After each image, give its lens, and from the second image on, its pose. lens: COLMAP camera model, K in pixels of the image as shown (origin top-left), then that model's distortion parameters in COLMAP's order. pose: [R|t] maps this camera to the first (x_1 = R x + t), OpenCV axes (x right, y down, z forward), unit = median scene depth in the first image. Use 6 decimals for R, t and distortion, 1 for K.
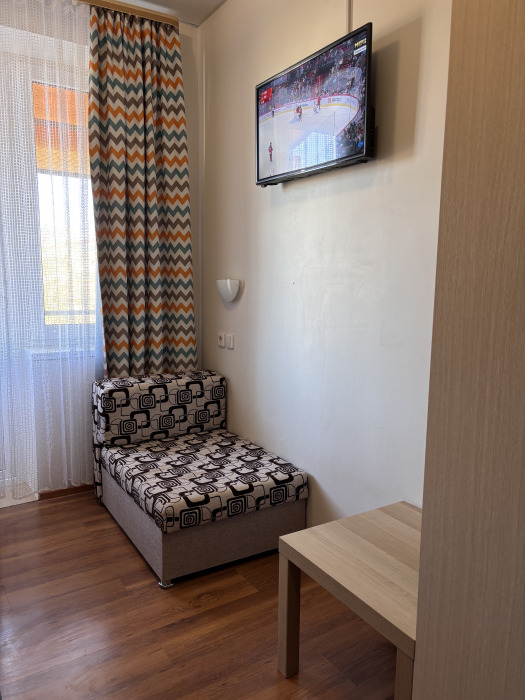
lens RADIAL K [[511.3, 0, 262.5], [0, 511.3, 350.0], [0, 0, 1]] dist [-0.005685, -0.002834]
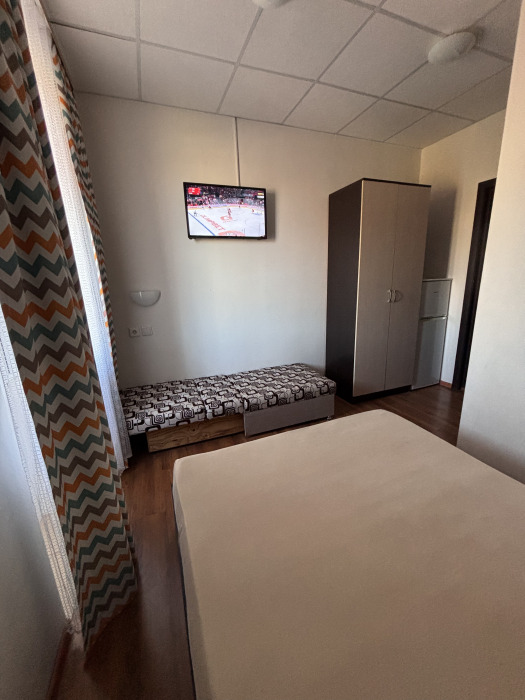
lens RADIAL K [[283.0, 0, 264.3], [0, 283.0, 349.7], [0, 0, 1]] dist [0.000480, 0.000152]
pose [[0.213408, -0.257073, 0.942534, -1.010611], [0.171068, 0.959687, 0.223018, -0.115144], [-0.961869, 0.113643, 0.248782, 0.533676]]
